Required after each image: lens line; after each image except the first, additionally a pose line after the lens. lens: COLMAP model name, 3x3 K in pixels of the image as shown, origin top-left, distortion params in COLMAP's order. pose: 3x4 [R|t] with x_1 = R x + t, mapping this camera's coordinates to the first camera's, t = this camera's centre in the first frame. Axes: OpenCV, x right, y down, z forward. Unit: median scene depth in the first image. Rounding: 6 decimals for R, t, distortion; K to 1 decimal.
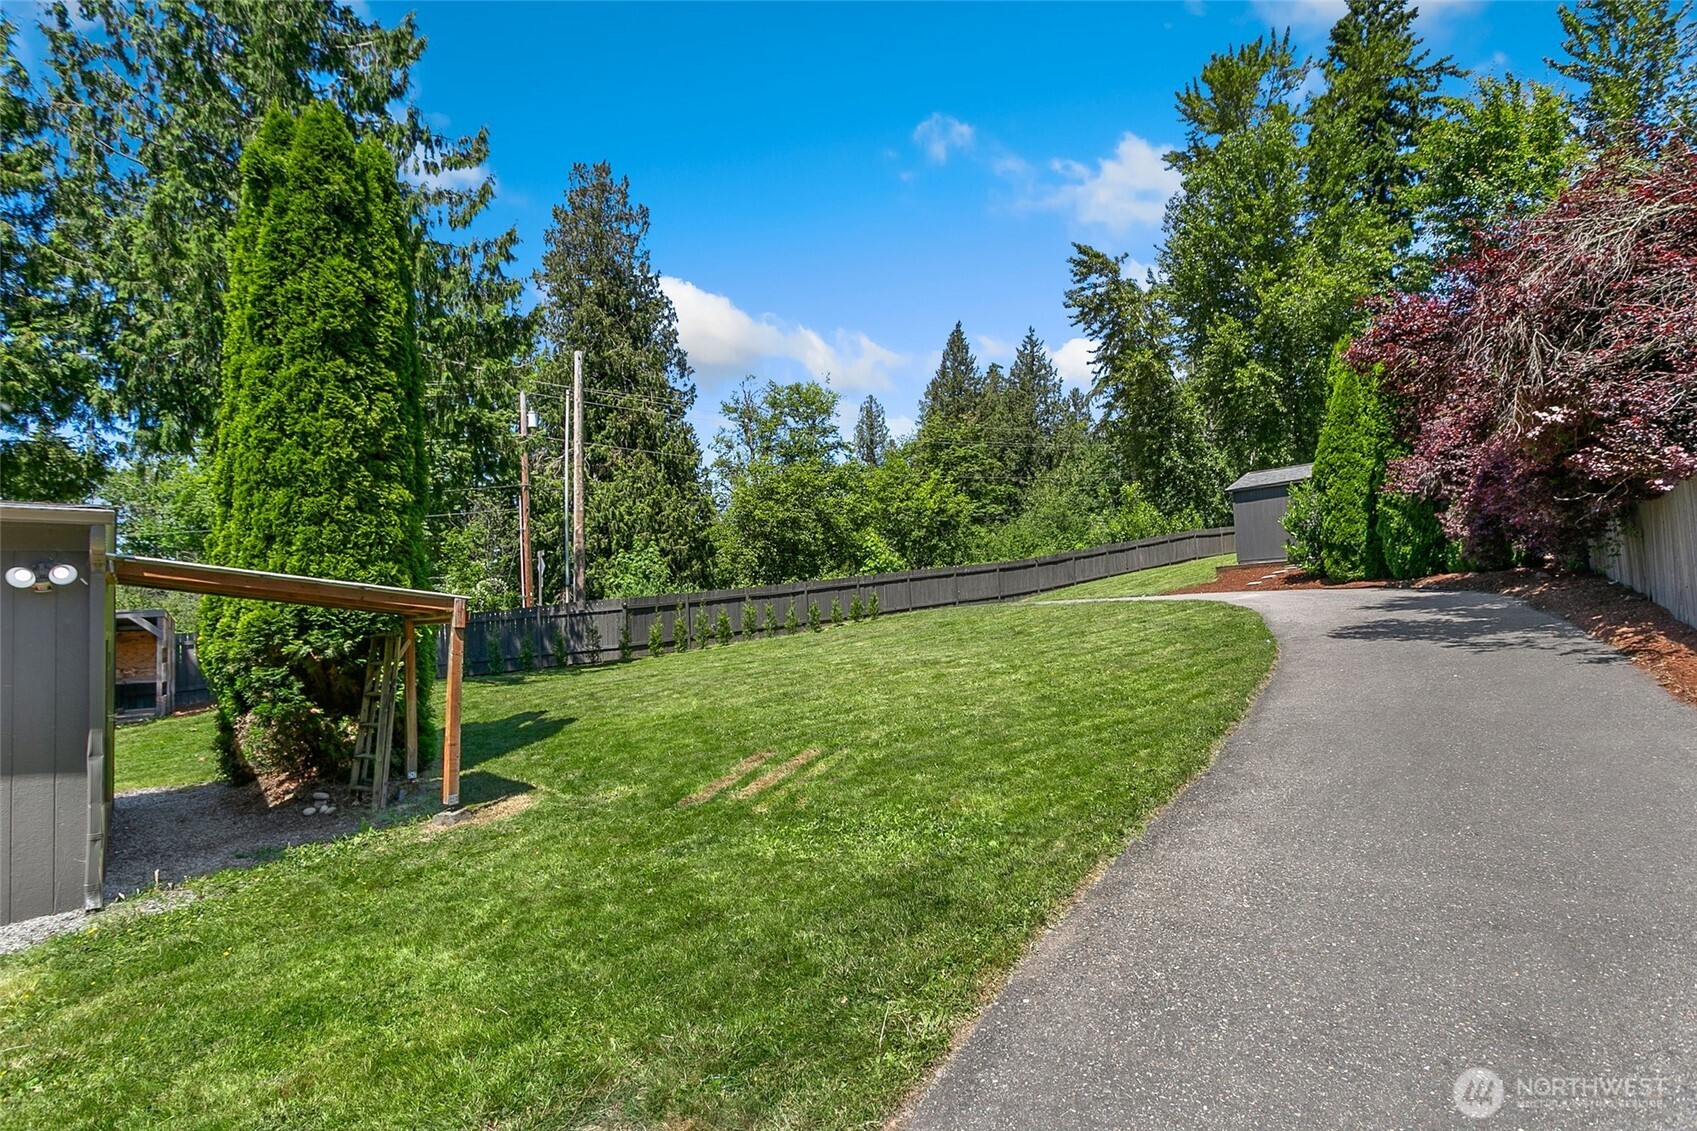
lens RADIAL K [[873.0, 0, 843.9], [0, 873.0, 559.2], [0, 0, 1]] dist [-0.000716, 0.000117]
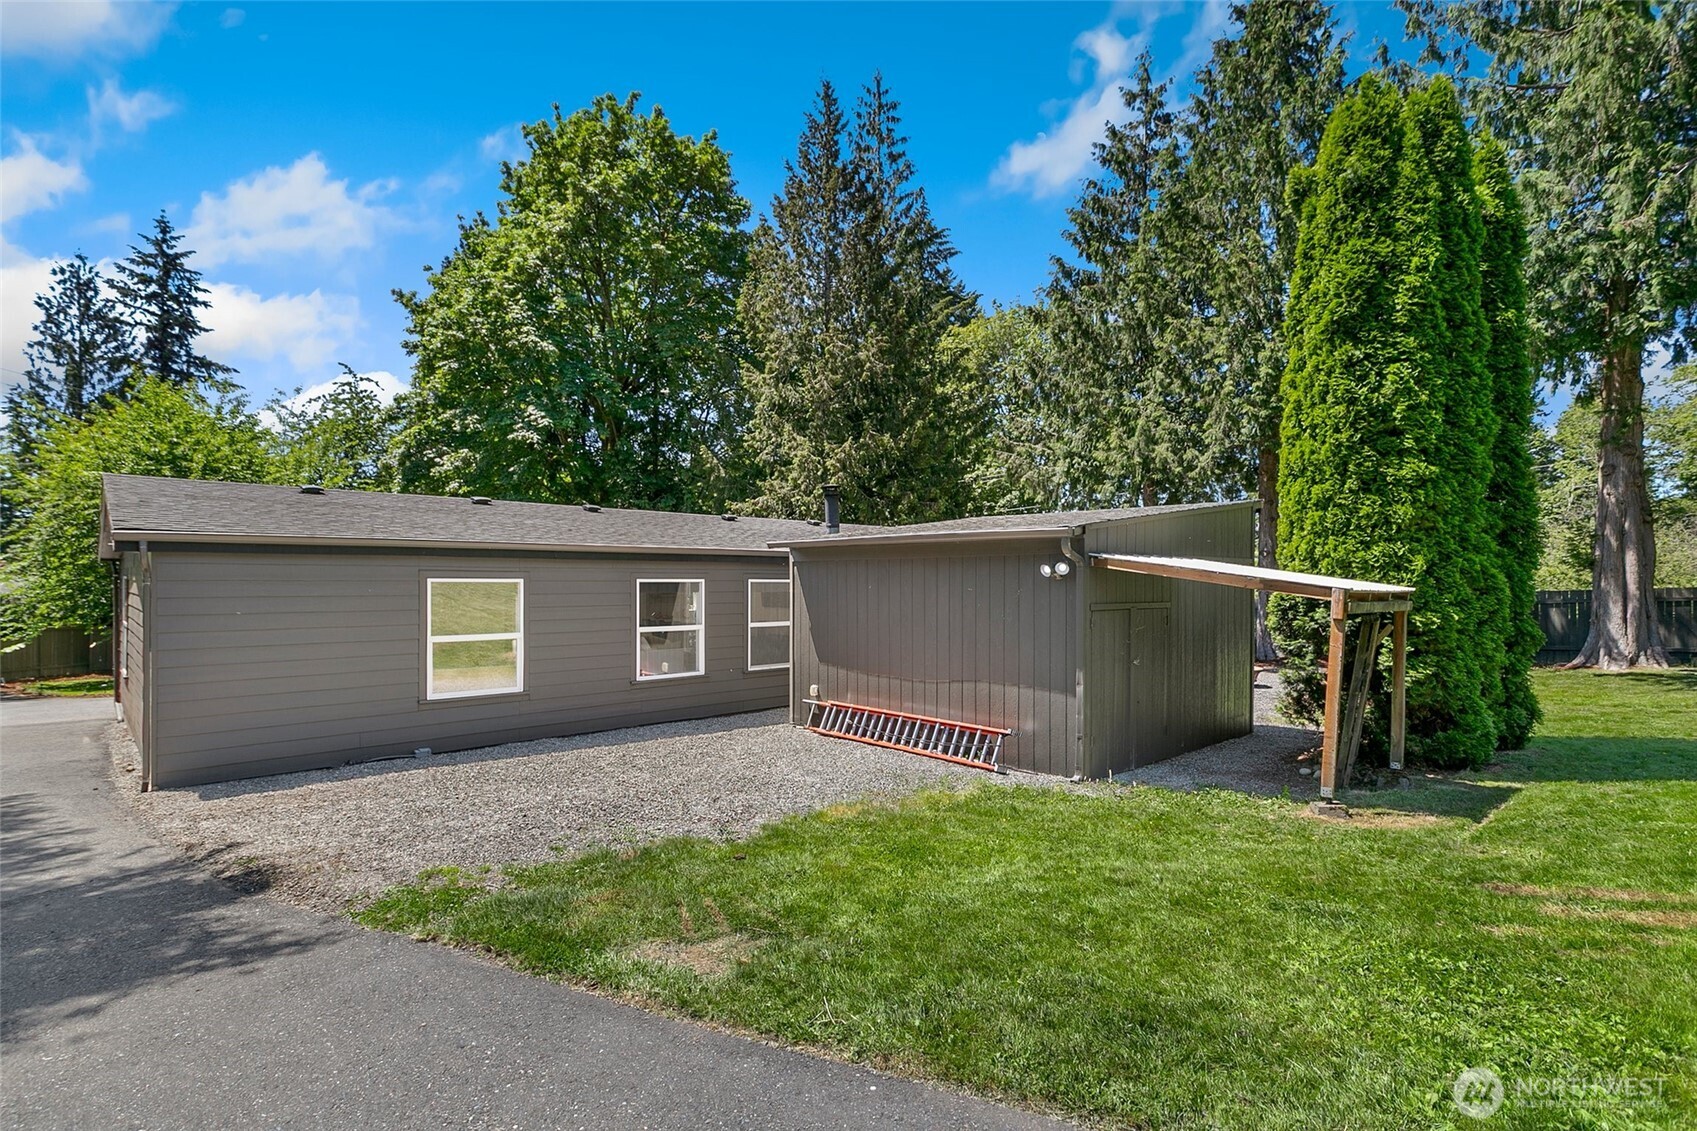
lens RADIAL K [[873.0, 0, 844.5], [0, 873.0, 572.2], [0, 0, 1]] dist [-0.000716, 0.000117]
pose [[-0.018122, 0.030082, -0.999383, 0.462652], [0.063806, 0.997545, 0.028870, -0.030748], [0.997798, -0.063243, -0.019997, 0.419578]]
